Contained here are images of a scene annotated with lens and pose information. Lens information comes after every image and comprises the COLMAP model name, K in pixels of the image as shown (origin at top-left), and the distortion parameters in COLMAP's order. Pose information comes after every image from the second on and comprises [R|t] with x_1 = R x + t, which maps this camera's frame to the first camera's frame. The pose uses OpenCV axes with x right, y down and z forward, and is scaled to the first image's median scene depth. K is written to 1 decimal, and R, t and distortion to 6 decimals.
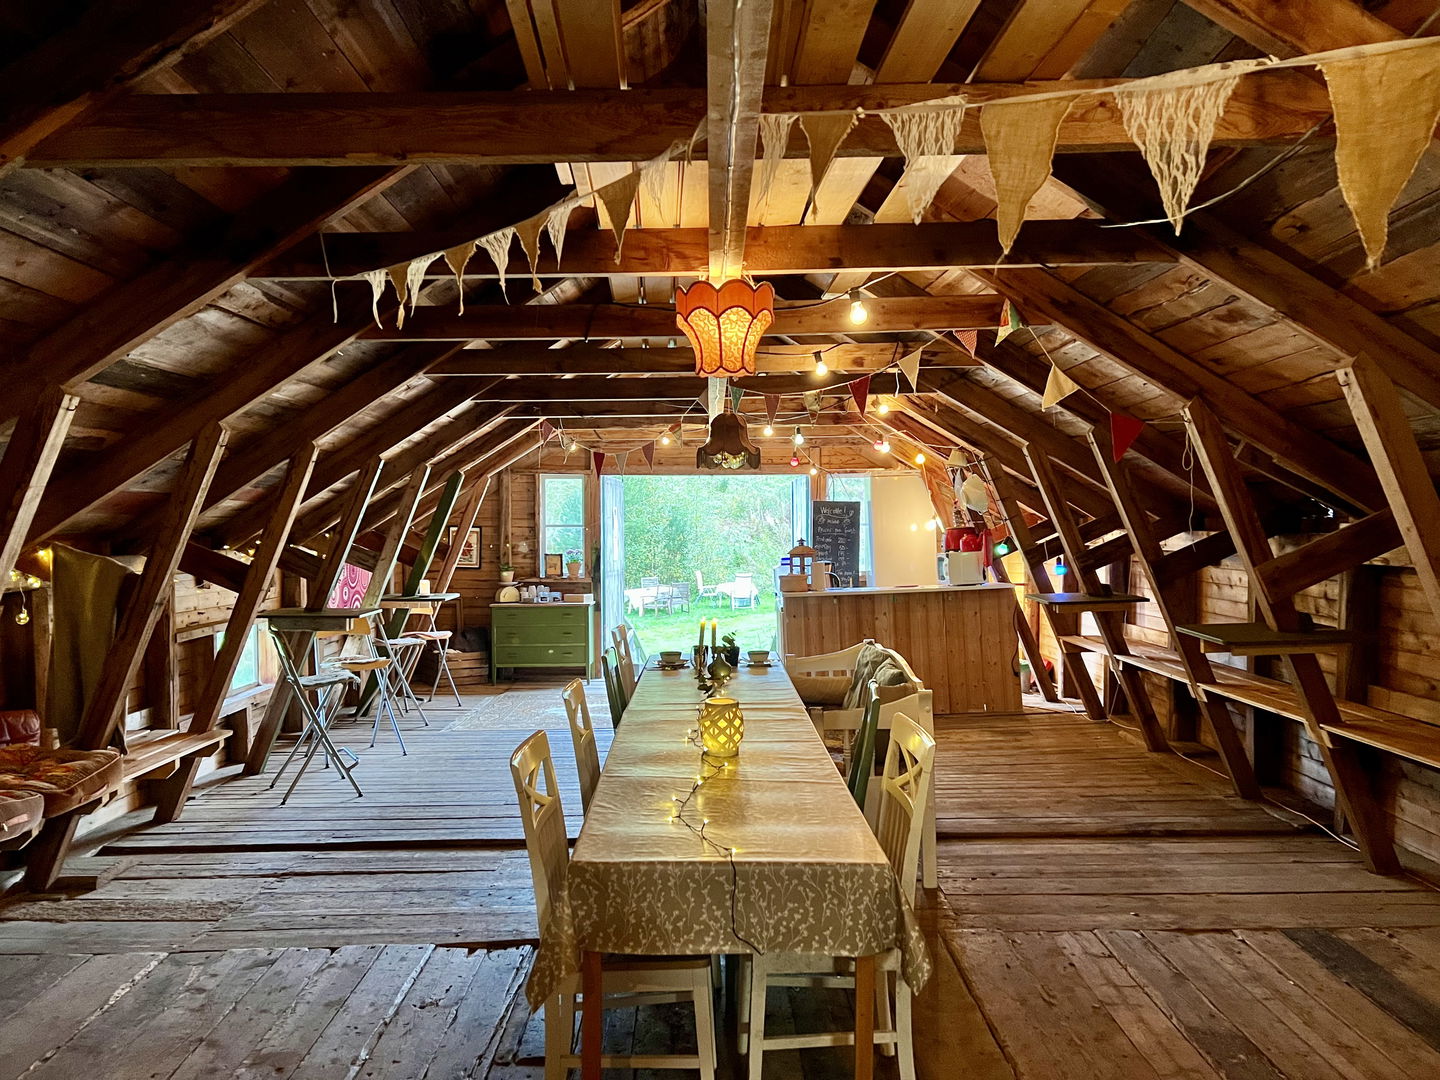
lens RADIAL K [[1097.9, 0, 720.0], [0, 1097.9, 540.0], [0, 0, 1]] dist [0.002781, 0.000279]
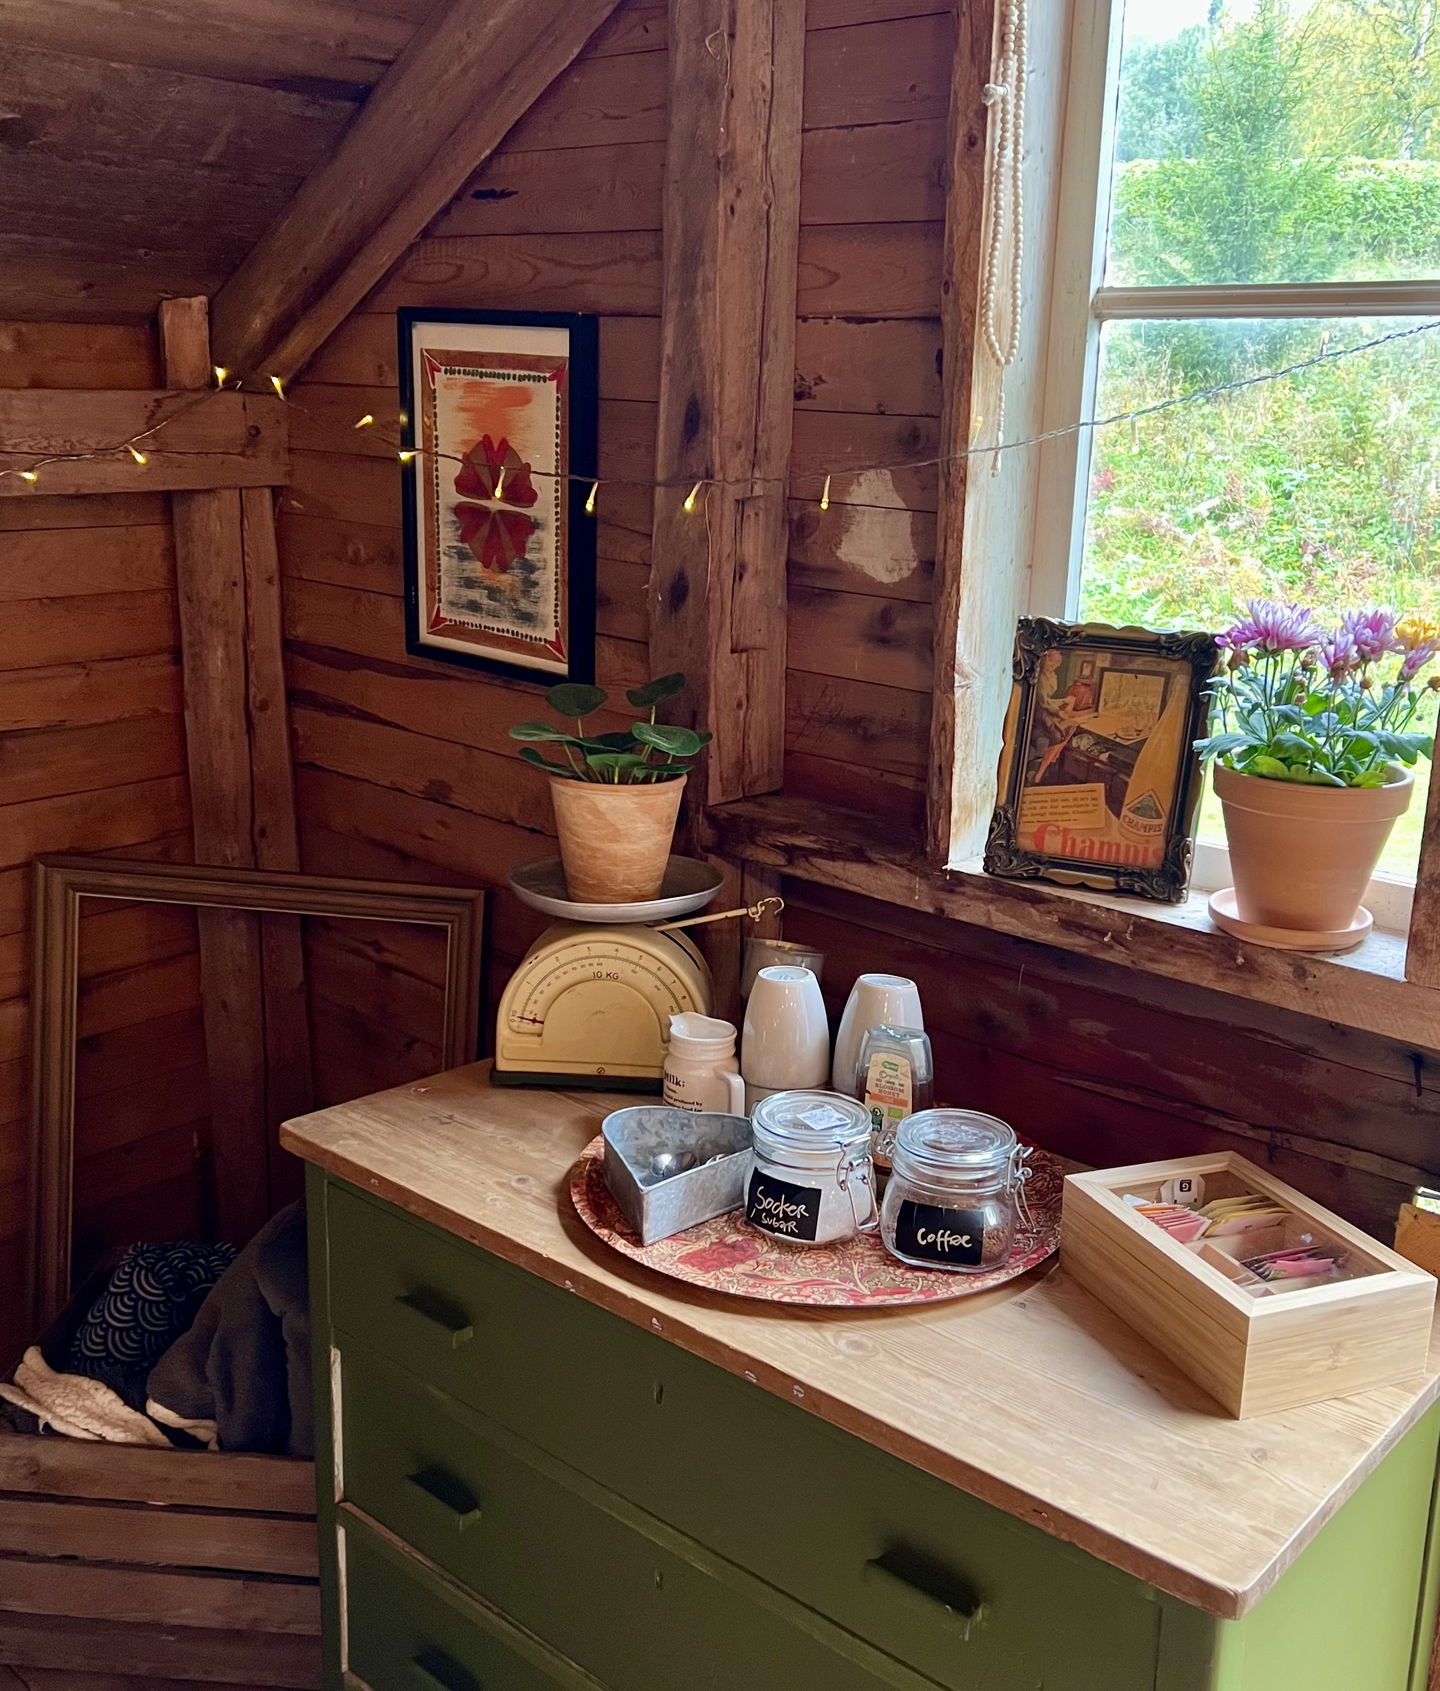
lens RADIAL K [[1823.9, 0, 720.0], [0, 1823.9, 845.5], [0, 0, 1]] dist [0.129539, -0.461337]
pose [[0.745848, 0.183255, -0.640412, -0.080785], [-0.038765, 0.971725, 0.232913, -0.004131], [0.664987, -0.148892, 0.731863, 0.901731]]
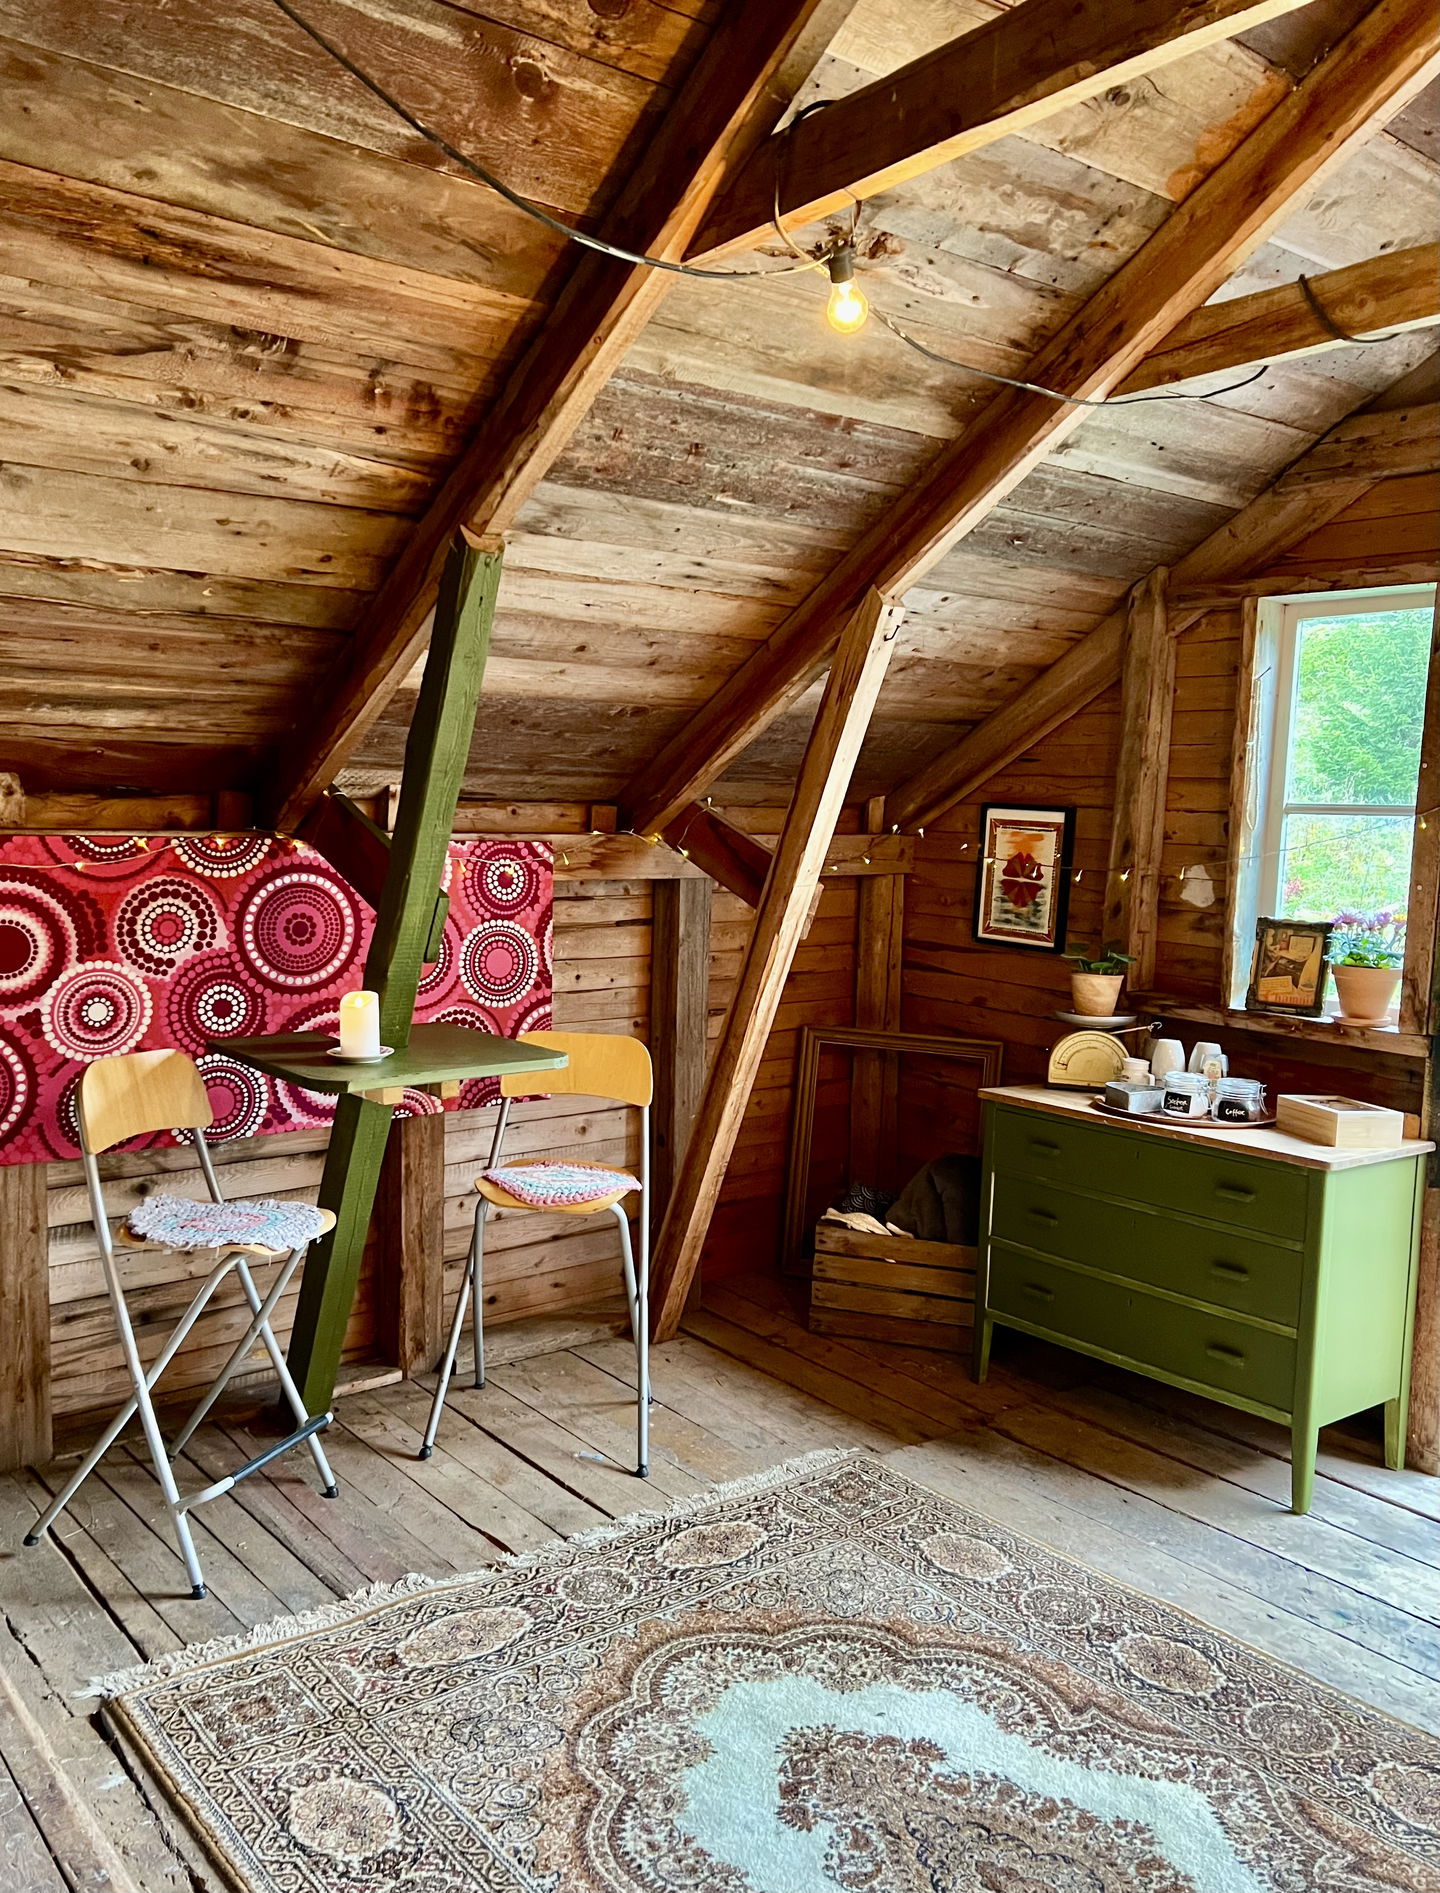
lens RADIAL K [[1518.1, 0, 606.7], [0, 1518.1, 959.6], [0, 0, 1]] dist [0.135298, -0.302153]
pose [[0.584719, 0.100348, -0.805006, 0.040216], [-0.038682, 0.994640, 0.095890, -0.006619], [0.810313, -0.024929, 0.585466, 0.695403]]
